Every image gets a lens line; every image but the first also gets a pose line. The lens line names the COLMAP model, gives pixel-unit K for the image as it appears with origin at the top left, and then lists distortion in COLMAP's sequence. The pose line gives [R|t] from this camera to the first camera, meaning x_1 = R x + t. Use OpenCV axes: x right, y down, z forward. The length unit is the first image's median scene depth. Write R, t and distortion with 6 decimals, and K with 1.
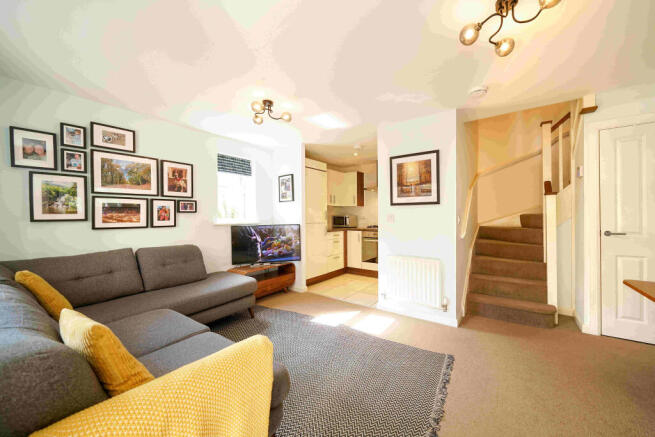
lens RADIAL K [[272.0, 0, 326.5], [0, 272.0, 213.1], [0, 0, 1]] dist [-0.000041, -0.000035]
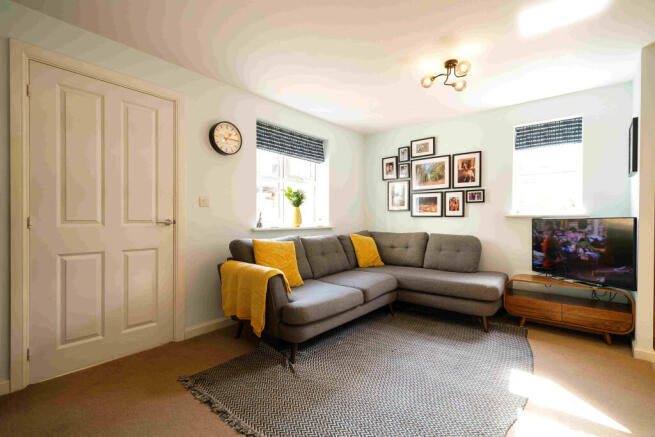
lens RADIAL K [[302.5, 0, 327.5], [0, 302.5, 218.5], [0, 0, 1]] dist [0.001510, 0.000270]
pose [[-0.120140, 0.006154, -0.992738, 0.648879], [-0.001273, 0.999979, 0.006353, 0.050991], [0.992756, 0.002027, -0.120130, 0.646042]]
